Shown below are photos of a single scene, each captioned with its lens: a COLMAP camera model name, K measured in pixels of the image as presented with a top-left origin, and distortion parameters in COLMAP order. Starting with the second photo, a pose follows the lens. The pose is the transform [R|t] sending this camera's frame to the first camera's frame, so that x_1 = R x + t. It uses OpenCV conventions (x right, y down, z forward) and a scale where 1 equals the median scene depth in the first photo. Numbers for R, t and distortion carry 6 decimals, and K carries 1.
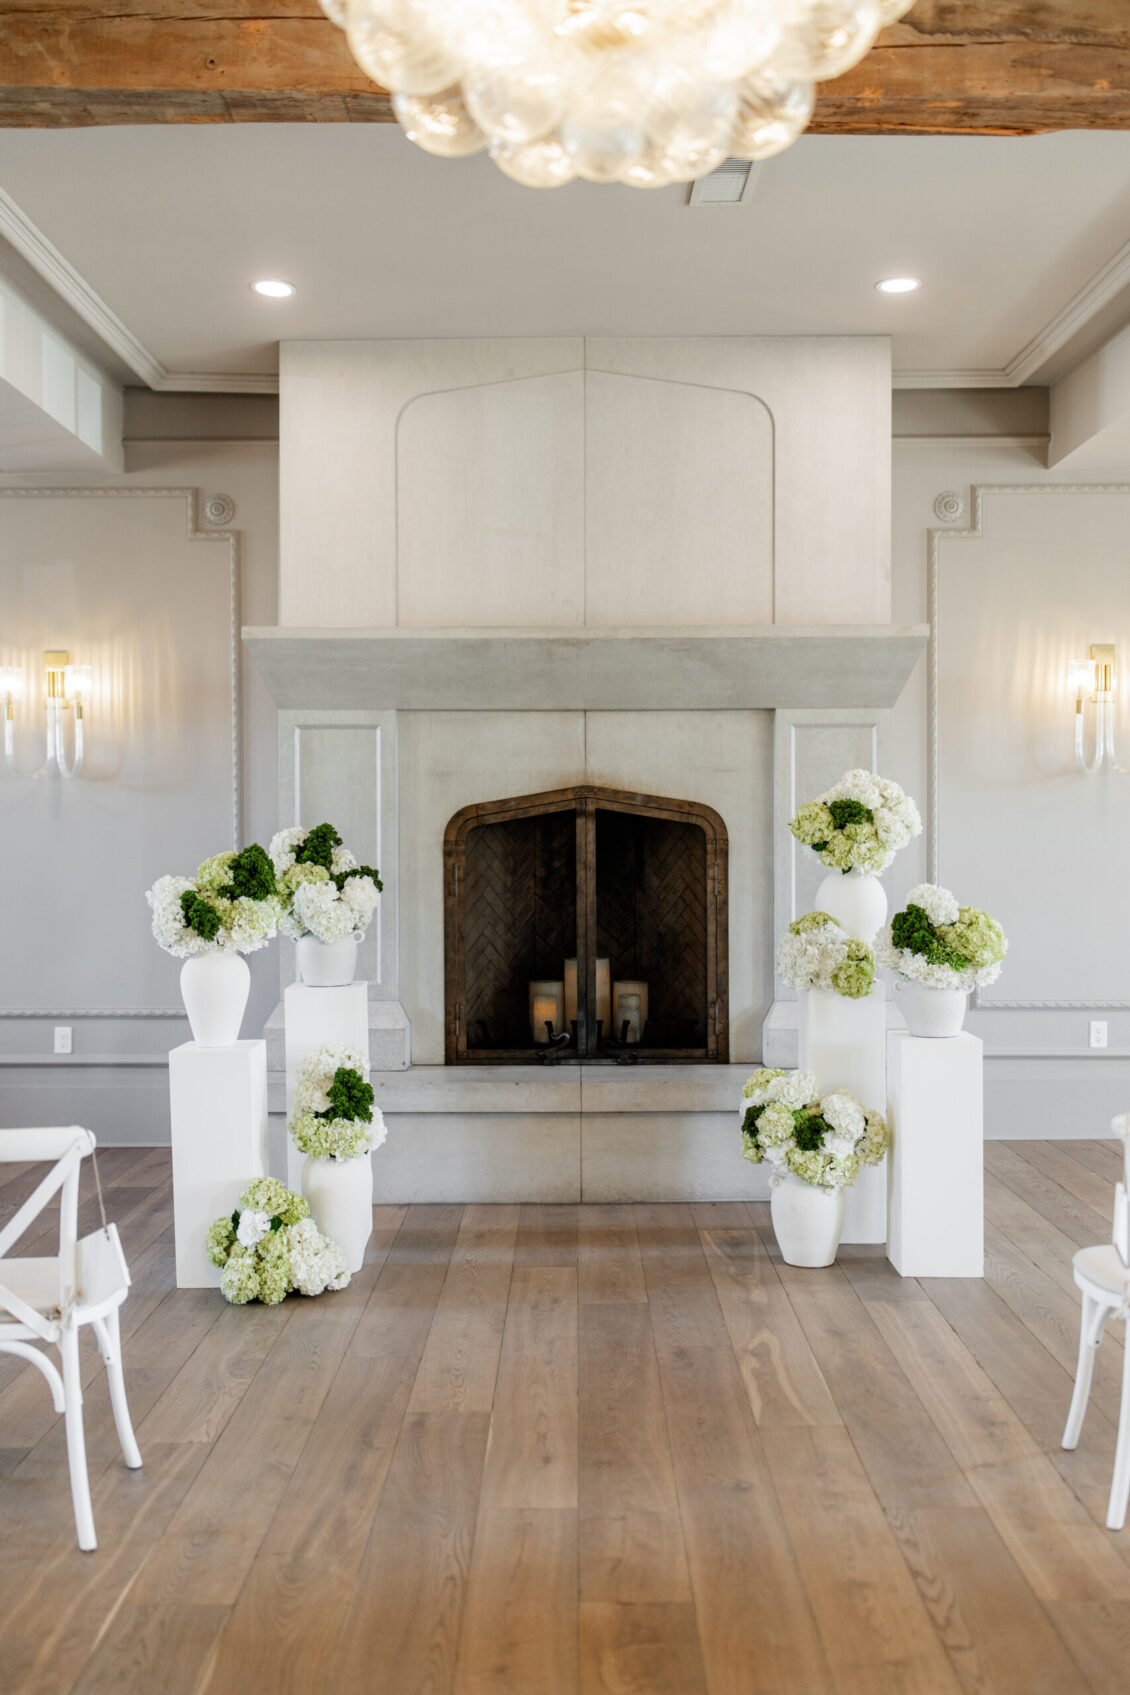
lens RADIAL K [[1680.2, 0, 563.5], [0, 1680.2, 875.7], [0, 0, 1]] dist [0.008930, 0.000000]
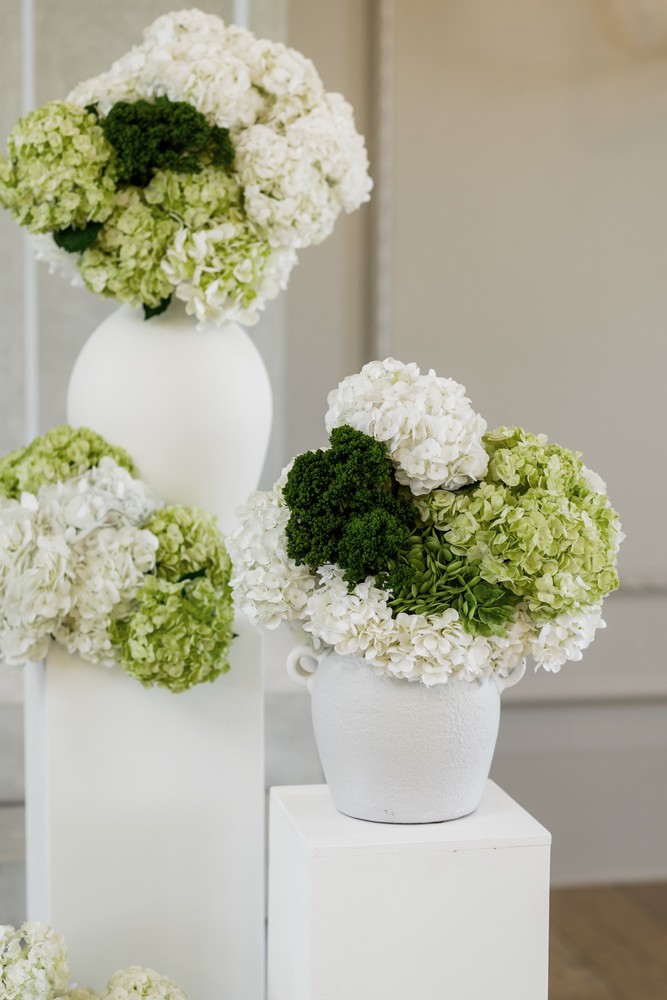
lens RADIAL K [[2505.4, 0, 332.5], [0, 2505.4, 500.0], [0, 0, 1]] dist [0.064000, 0.000000]
pose [[0.977554, -0.017887, 0.209924, 0.098345], [-0.005216, 0.994030, 0.108985, -0.020677], [-0.210620, -0.107633, 0.971624, 0.505276]]
